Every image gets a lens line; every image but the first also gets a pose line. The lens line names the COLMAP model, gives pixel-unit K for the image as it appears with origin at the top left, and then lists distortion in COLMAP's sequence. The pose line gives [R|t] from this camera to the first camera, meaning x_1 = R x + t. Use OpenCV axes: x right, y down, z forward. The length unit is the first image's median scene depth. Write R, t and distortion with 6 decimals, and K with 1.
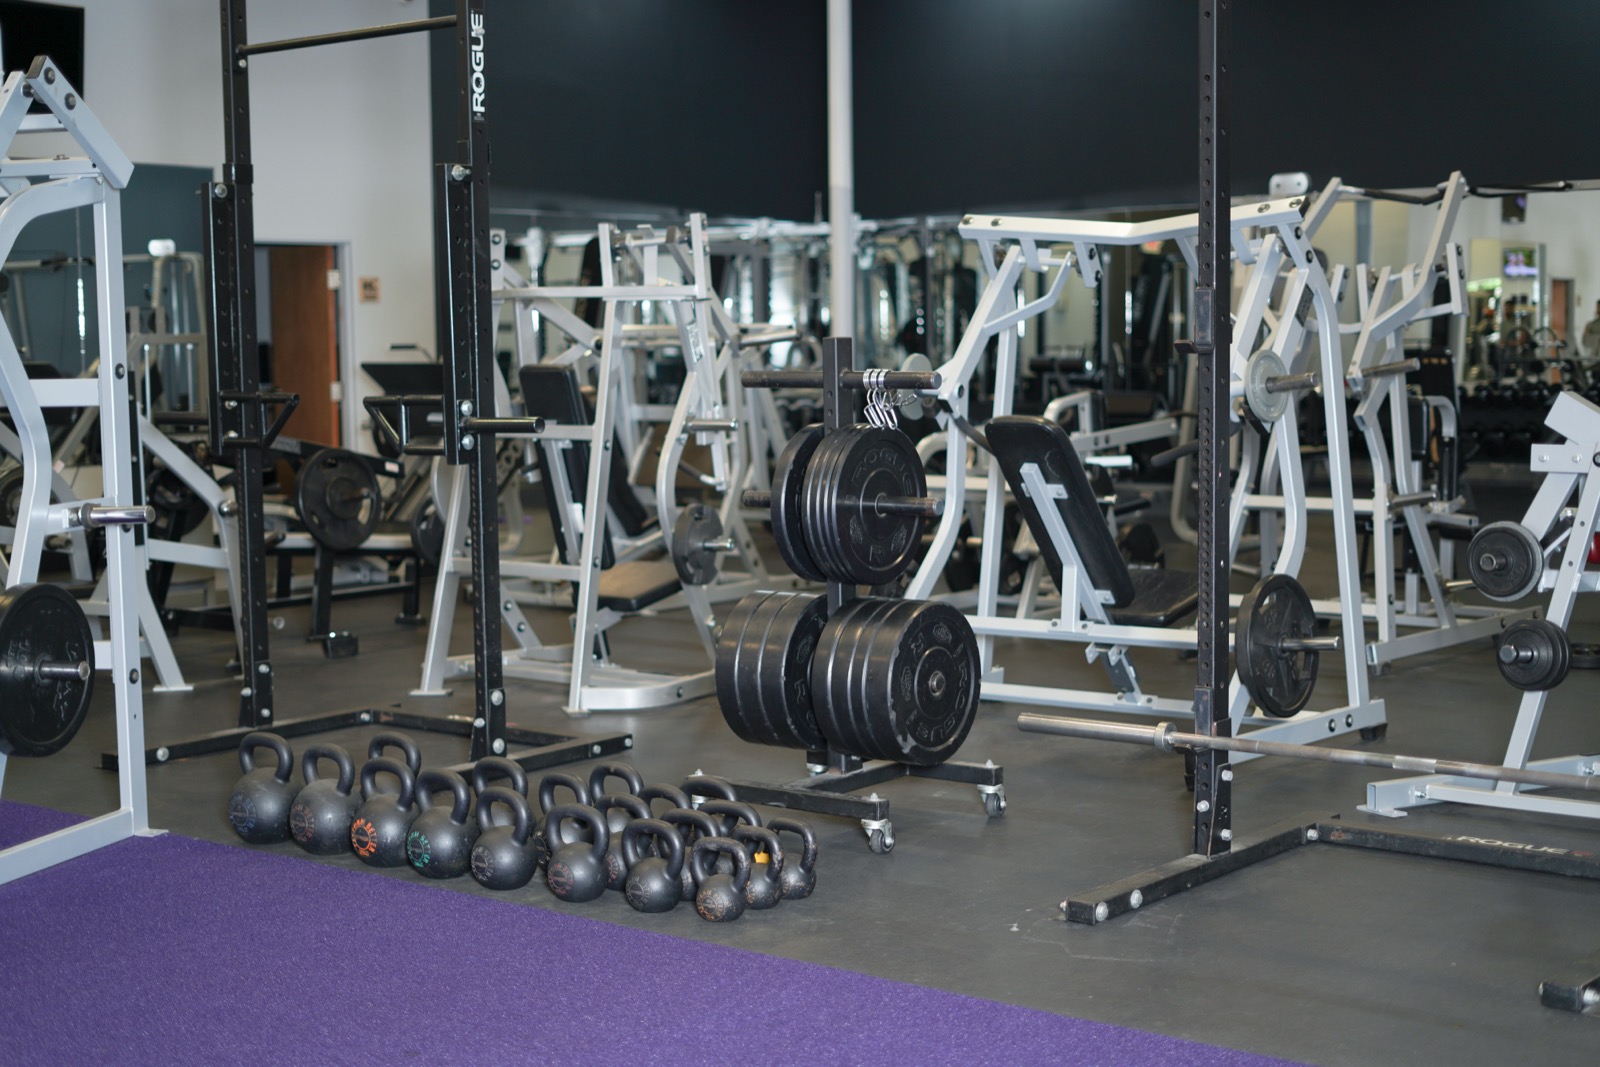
lens RADIAL K [[2280.0, 0, 798.0], [0, 2280.0, 533.8], [0, 0, 1]] dist [-0.009111, 0.000000]
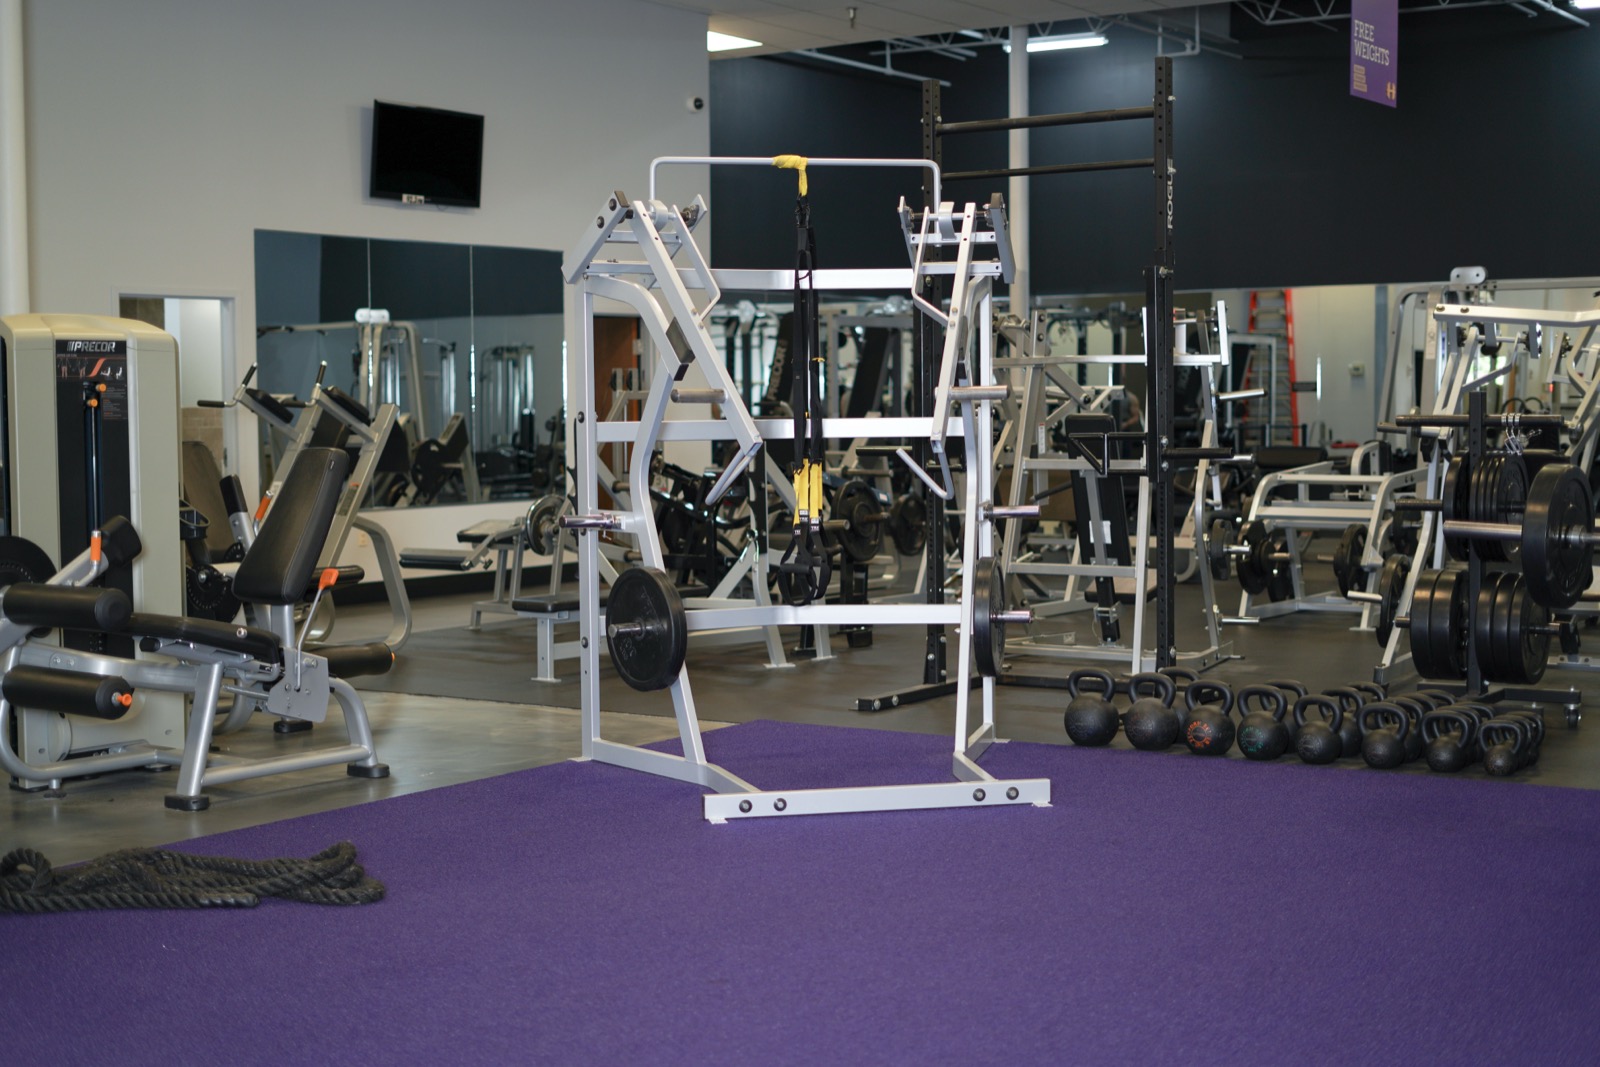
lens RADIAL K [[2280.0, 0, 802.4], [0, 2280.0, 533.5], [0, 0, 1]] dist [-0.009111, 0.000000]
pose [[0.996827, 0.001449, 0.079589, -0.461733], [0.000981, 0.999535, -0.030482, 0.041864], [-0.079596, 0.030463, 0.996362, -0.353280]]
